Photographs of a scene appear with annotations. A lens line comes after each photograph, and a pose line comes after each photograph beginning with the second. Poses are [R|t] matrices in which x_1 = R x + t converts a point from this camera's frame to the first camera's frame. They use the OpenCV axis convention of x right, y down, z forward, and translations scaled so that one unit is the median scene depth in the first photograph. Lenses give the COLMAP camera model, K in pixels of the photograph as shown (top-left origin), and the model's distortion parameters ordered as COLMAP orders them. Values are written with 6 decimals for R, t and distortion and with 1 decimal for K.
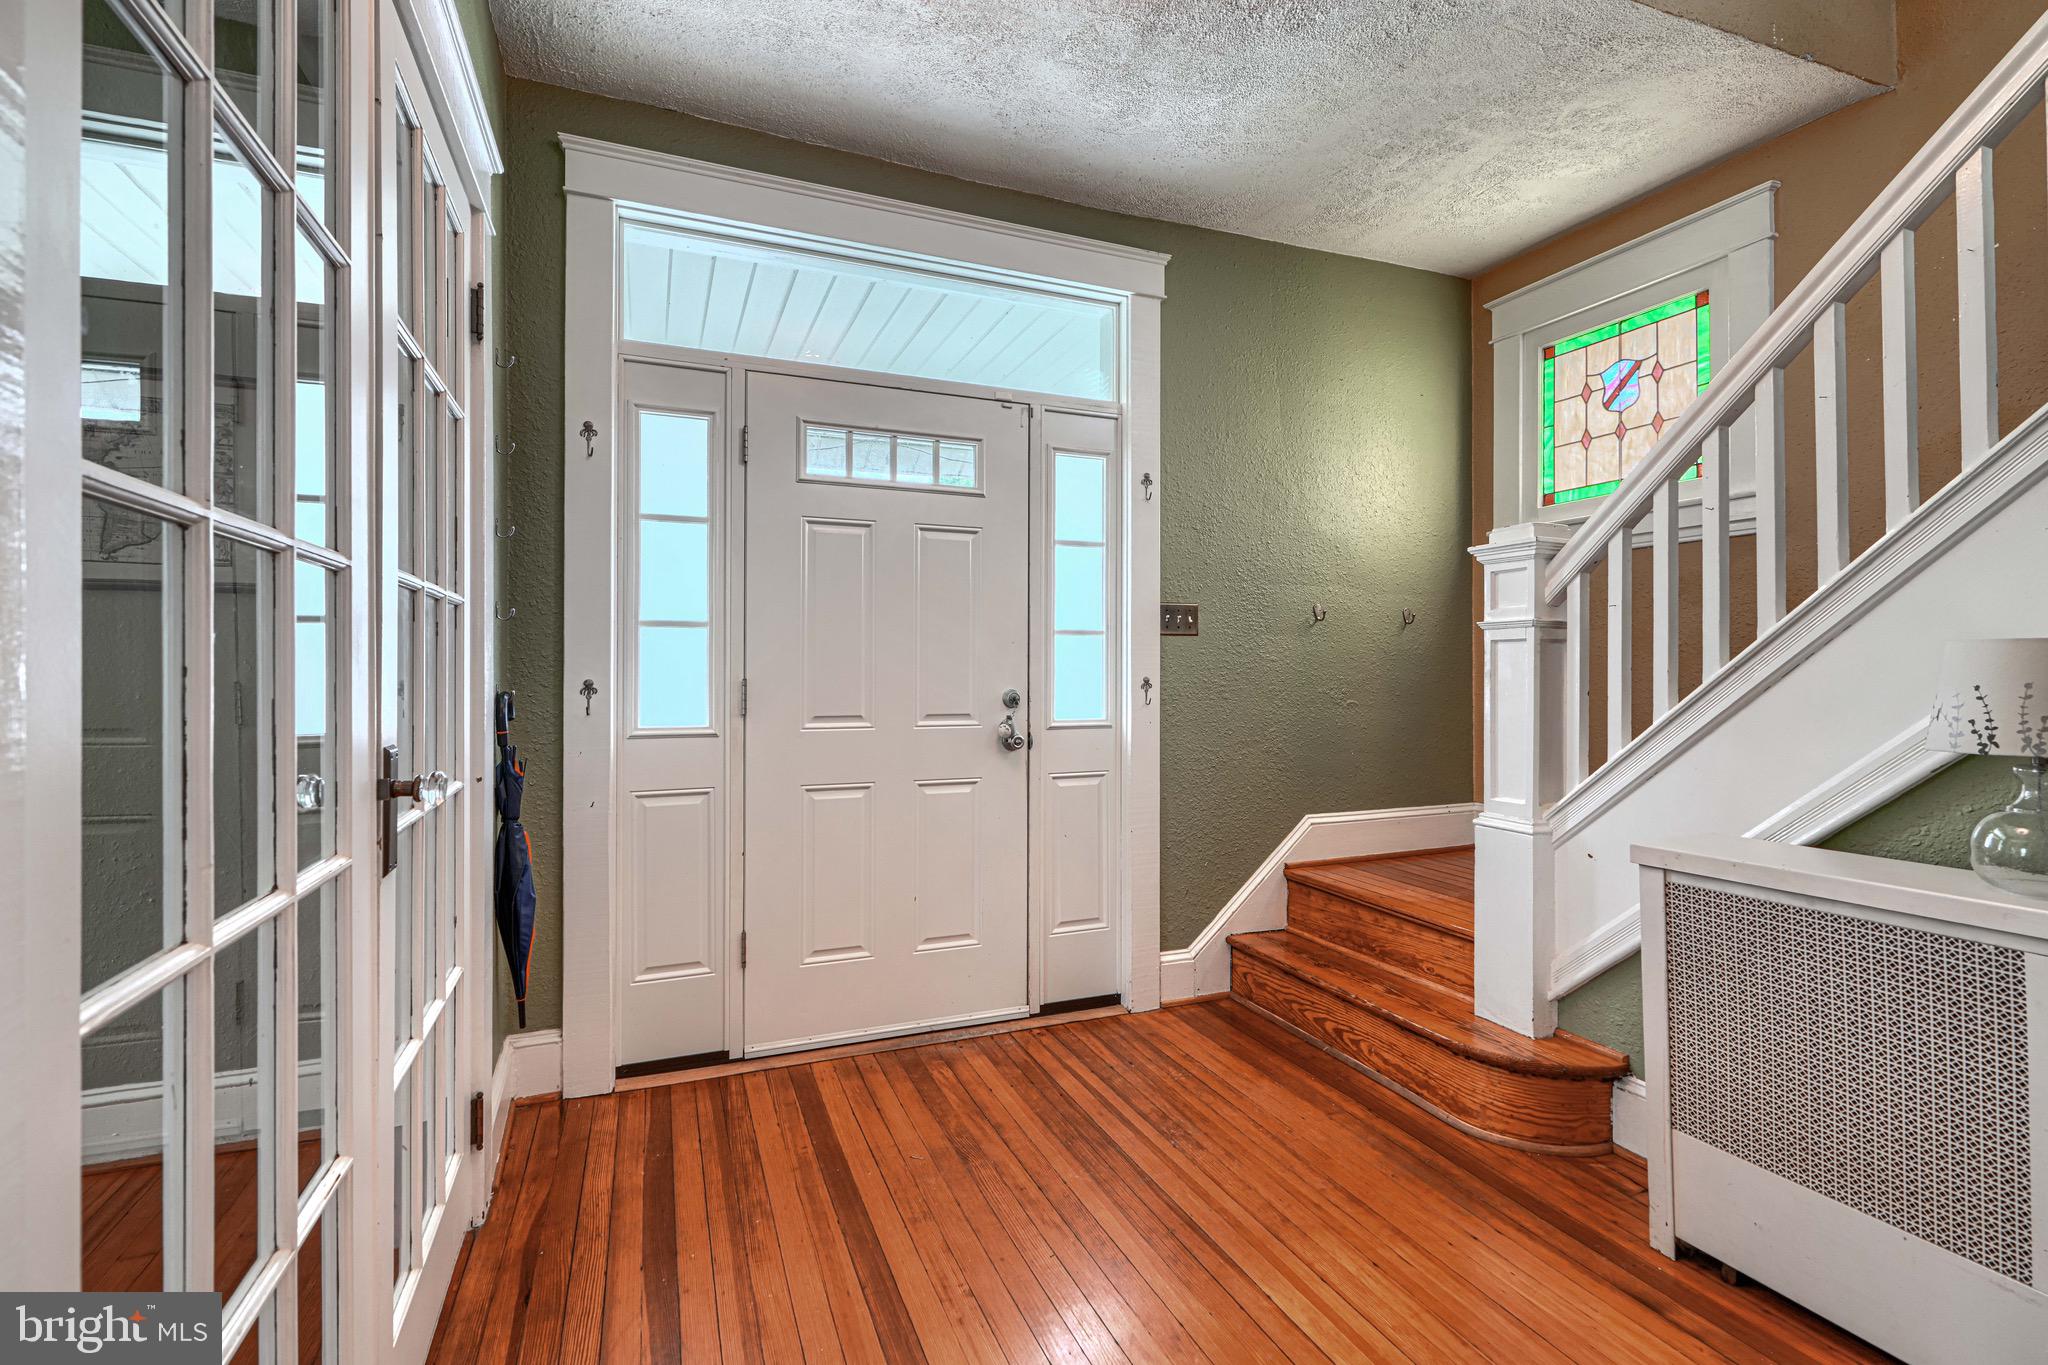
lens RADIAL K [[937.7, 0, 1009.1], [0, 937.7, 689.0], [0, 0, 1]] dist [0.005007, 0.000668]
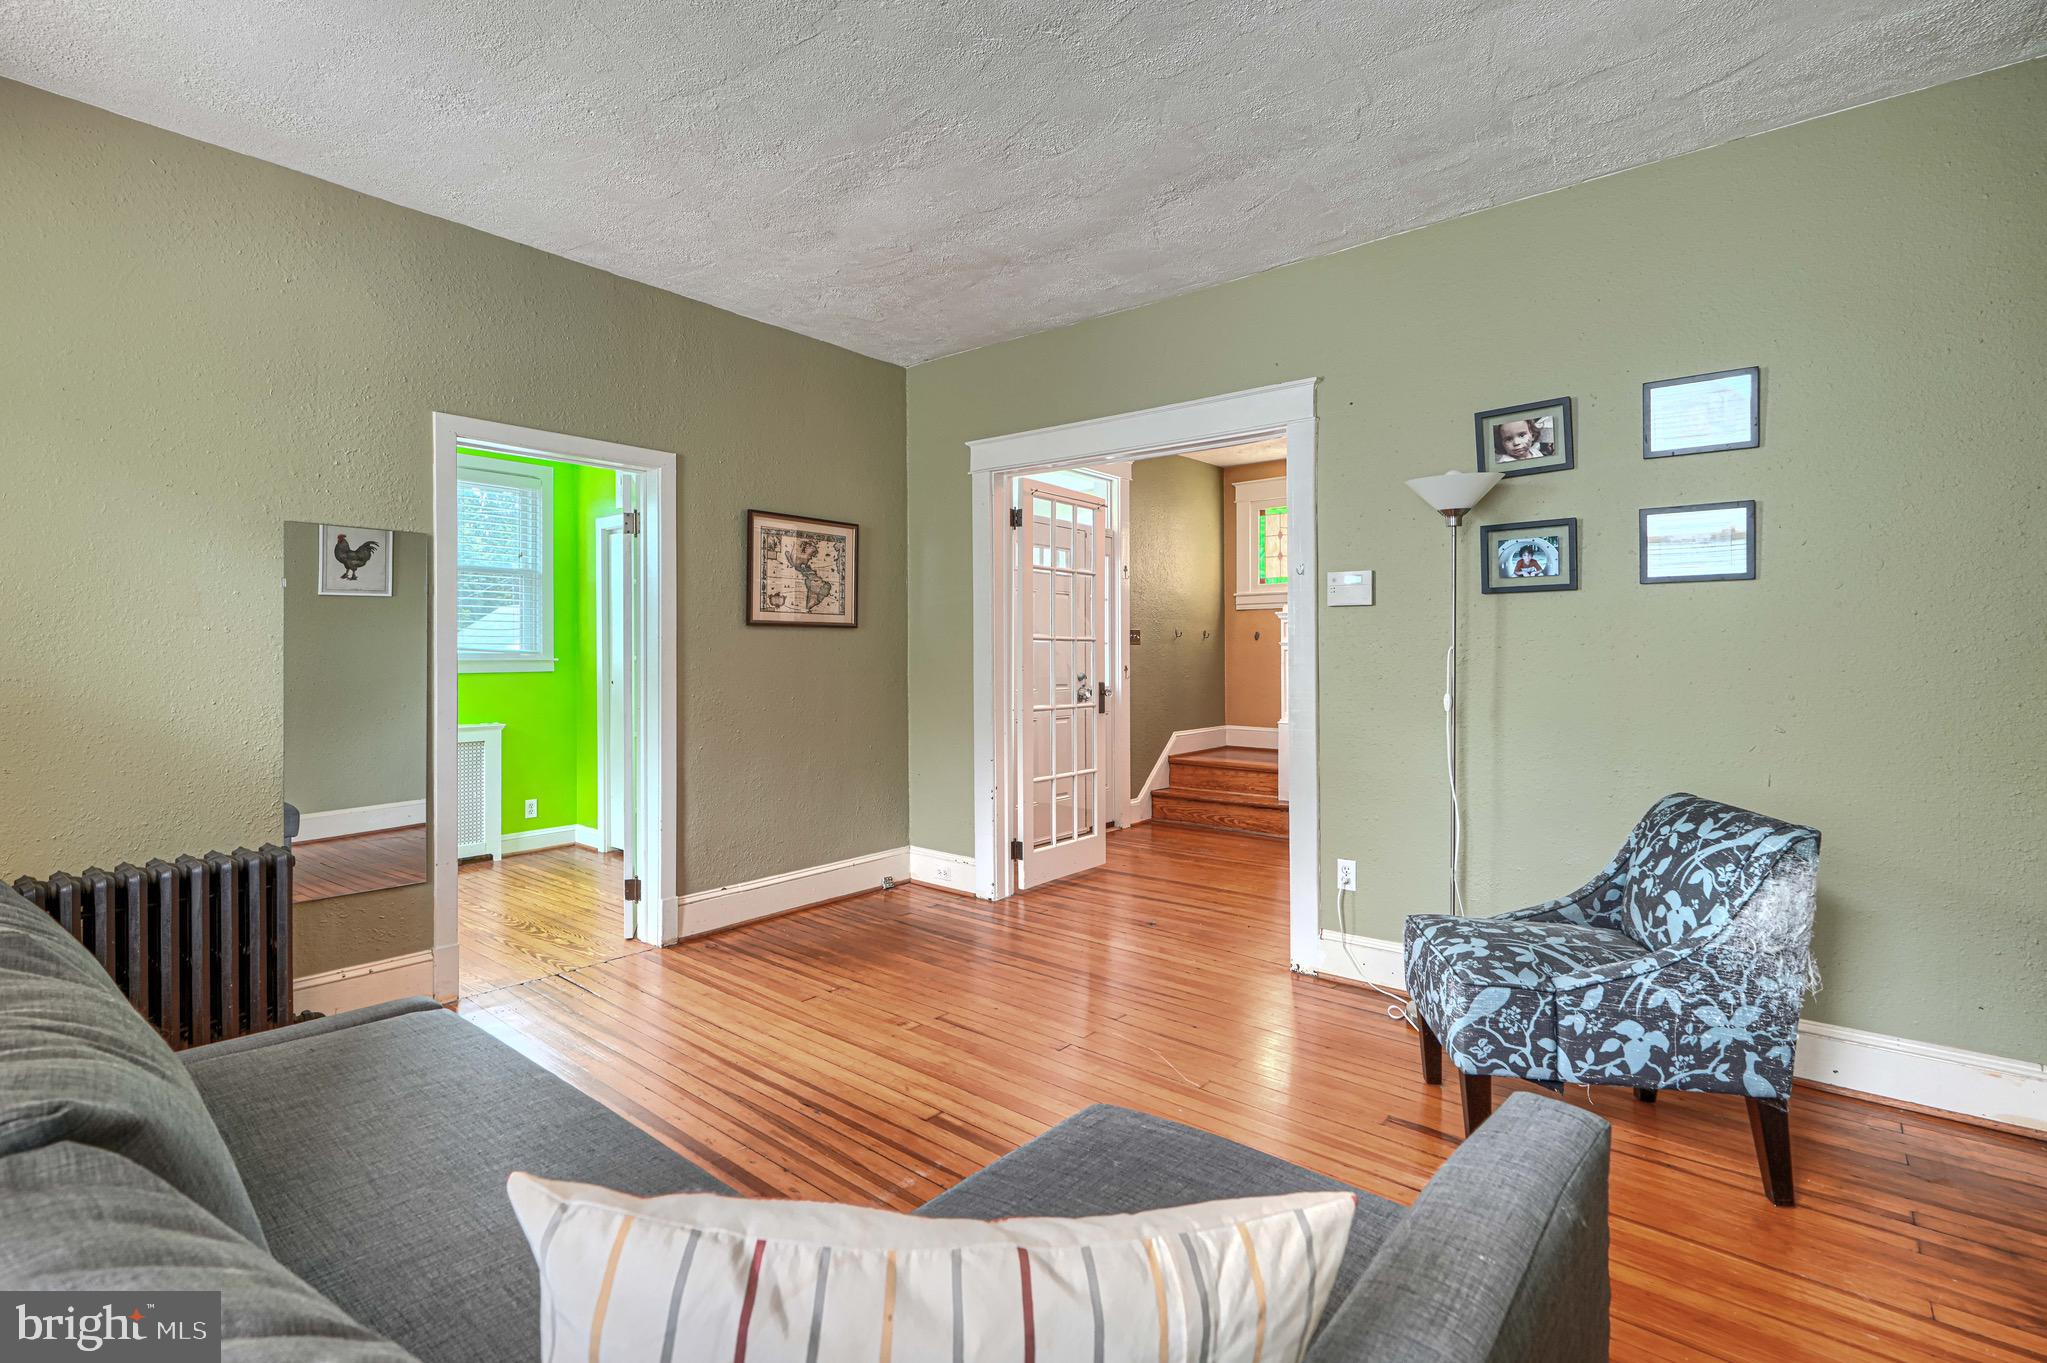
lens RADIAL K [[937.3, 0, 1008.6], [0, 937.3, 688.0], [0, 0, 1]] dist [0.005007, 0.000668]
pose [[0.880863, -0.020364, 0.472933, -1.122007], [0.011631, 0.999704, 0.021384, -0.010222], [-0.473228, -0.013335, 0.880839, -0.727740]]
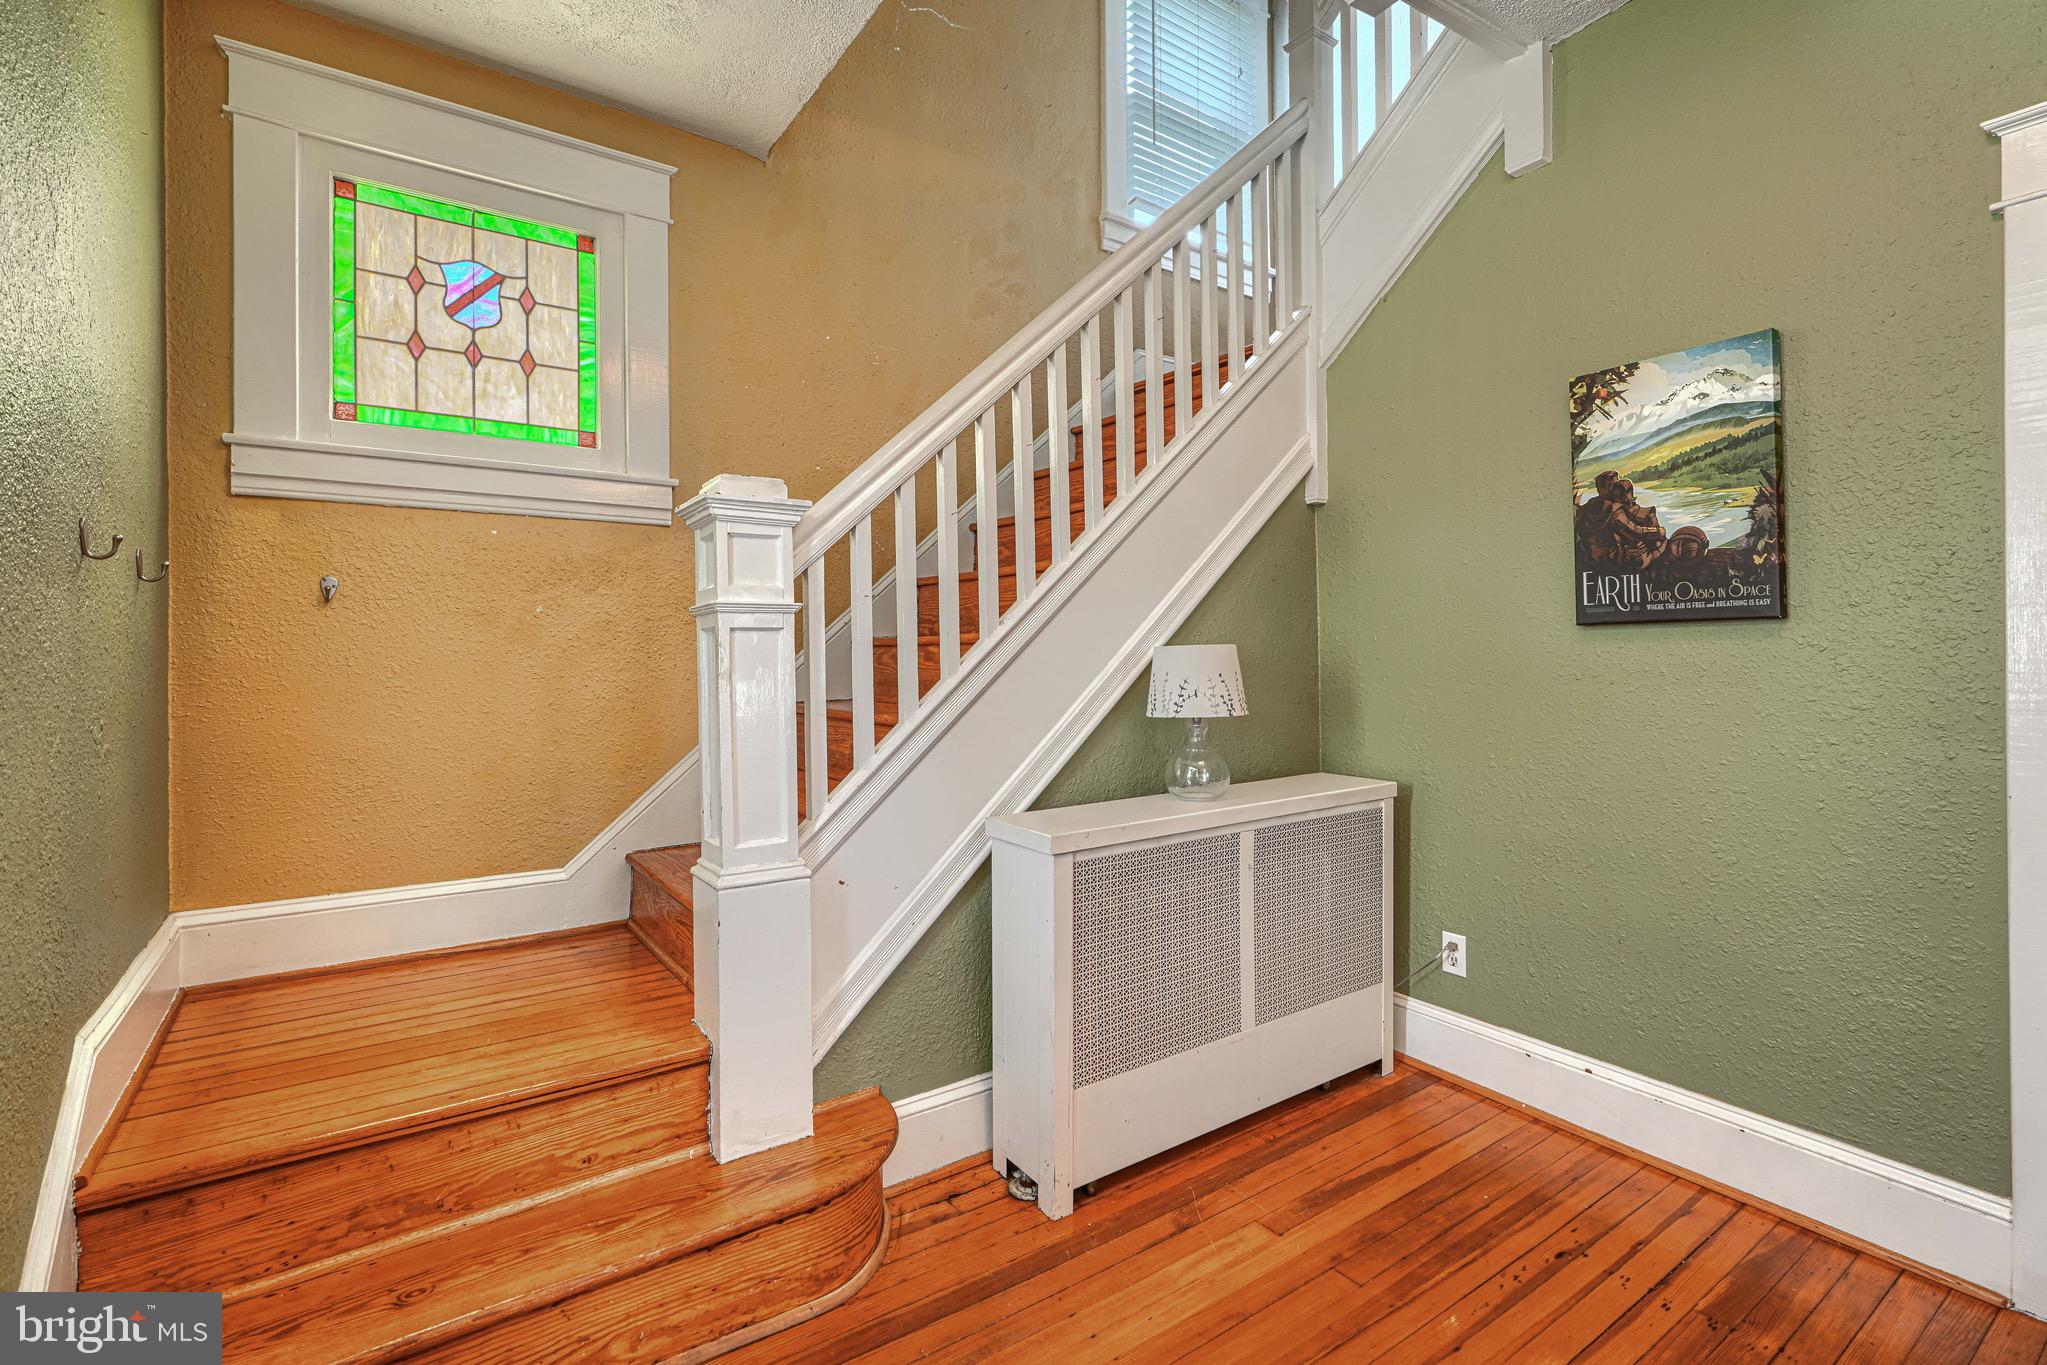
lens RADIAL K [[925.7, 0, 1053.9], [0, 925.7, 655.7], [0, 0, 1]] dist [0.000589, 0.000079]
pose [[-0.245117, 0.005421, 0.969478, -0.201515], [0.027888, 0.999610, 0.001462, -0.021083], [-0.969092, 0.027395, -0.245172, 0.795621]]
